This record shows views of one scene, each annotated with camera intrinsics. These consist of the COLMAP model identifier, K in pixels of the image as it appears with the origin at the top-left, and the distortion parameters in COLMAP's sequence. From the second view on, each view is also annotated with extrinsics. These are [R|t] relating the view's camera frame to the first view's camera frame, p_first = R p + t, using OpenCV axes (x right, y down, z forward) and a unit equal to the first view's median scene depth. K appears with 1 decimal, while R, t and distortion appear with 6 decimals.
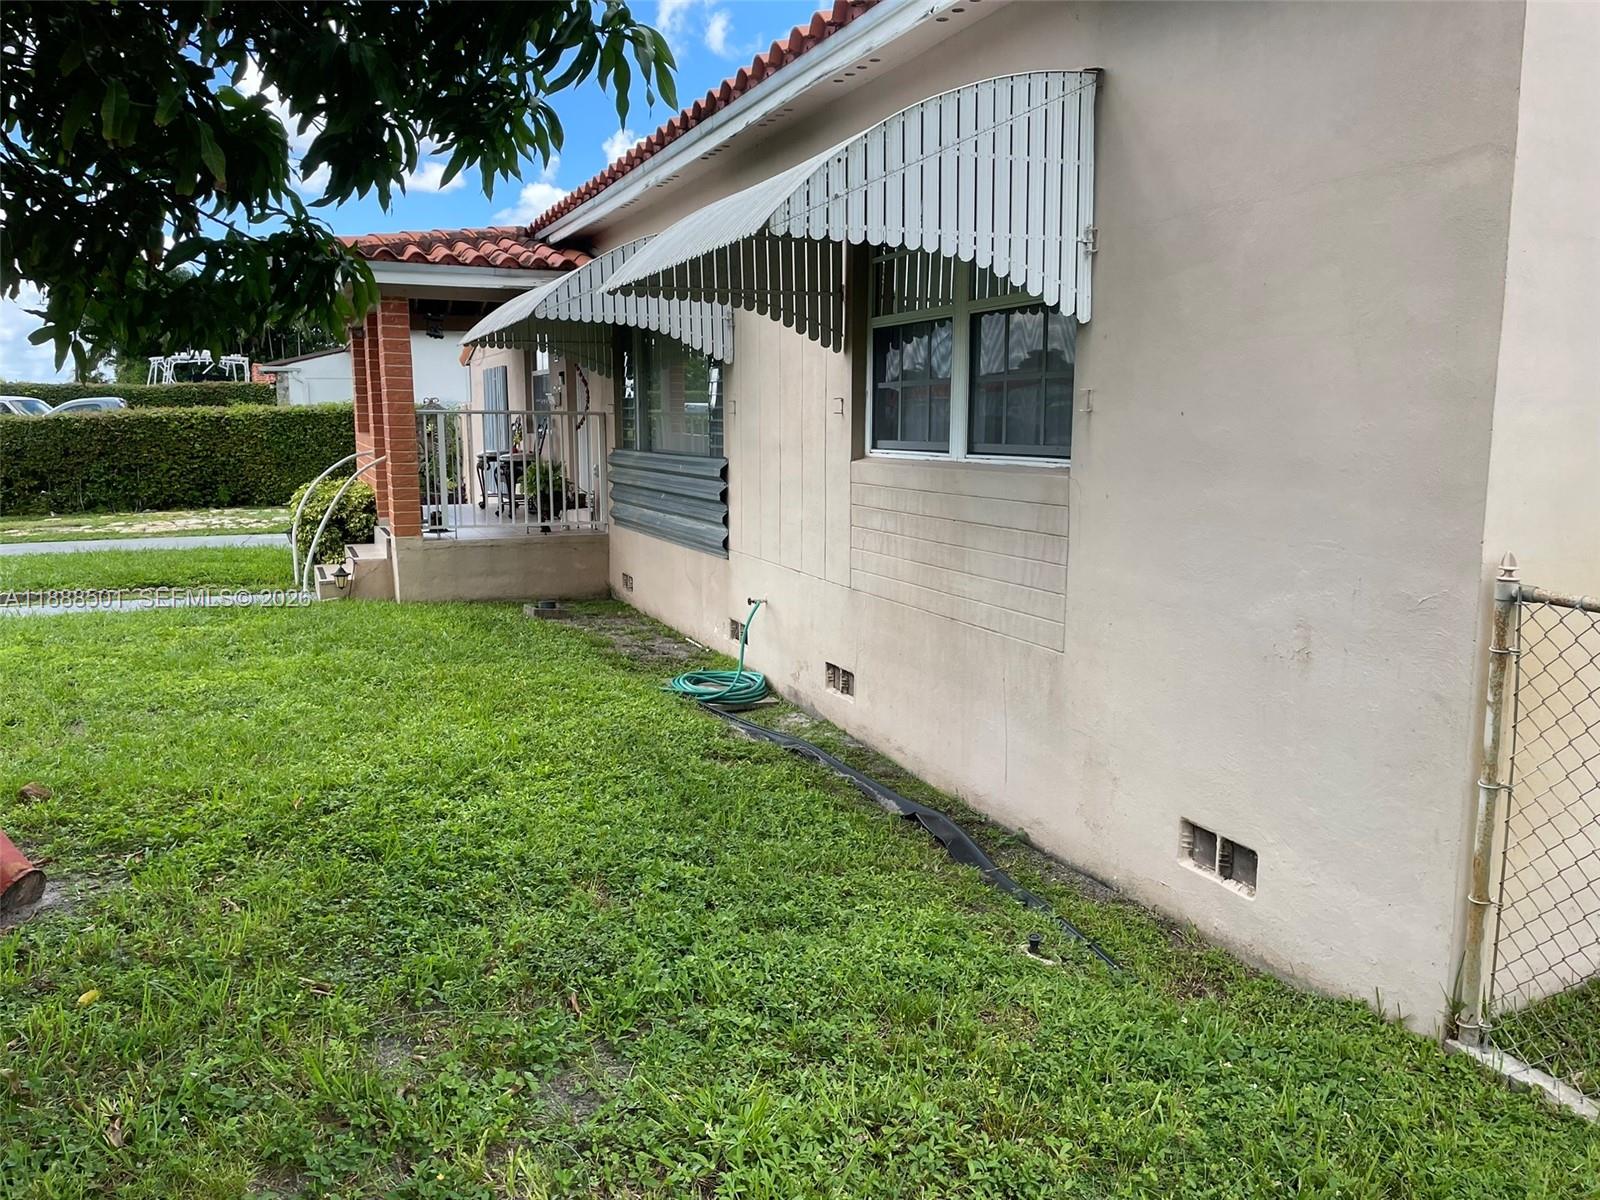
lens RADIAL K [[1210.7, 0, 800.0], [0, 1210.7, 600.0], [0, 0, 1]] dist [0.089212, -0.126914]
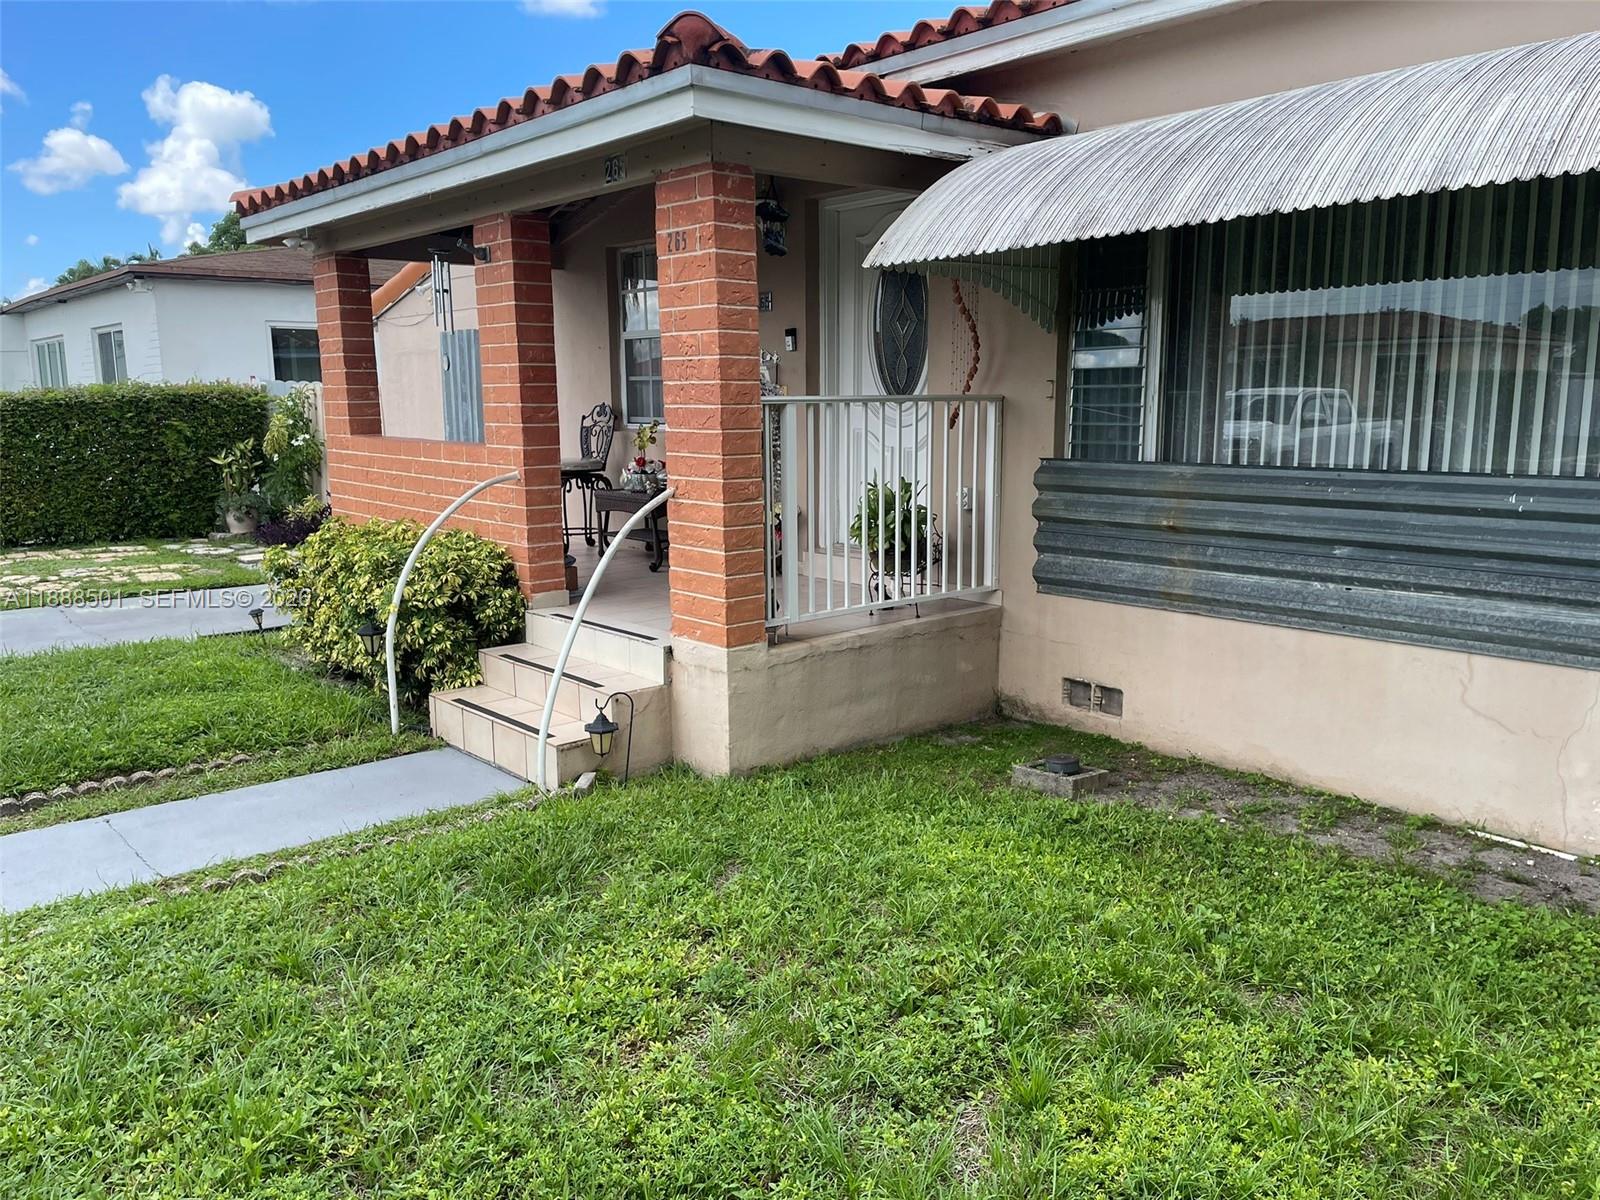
lens RADIAL K [[1210.7, 0, 800.0], [0, 1210.7, 600.0], [0, 0, 1]] dist [0.089212, -0.126914]
pose [[0.950477, -0.060352, 0.304877, -0.363089], [0.055179, 0.998149, 0.025564, -0.066289], [-0.305856, -0.007475, 0.952048, 0.410441]]
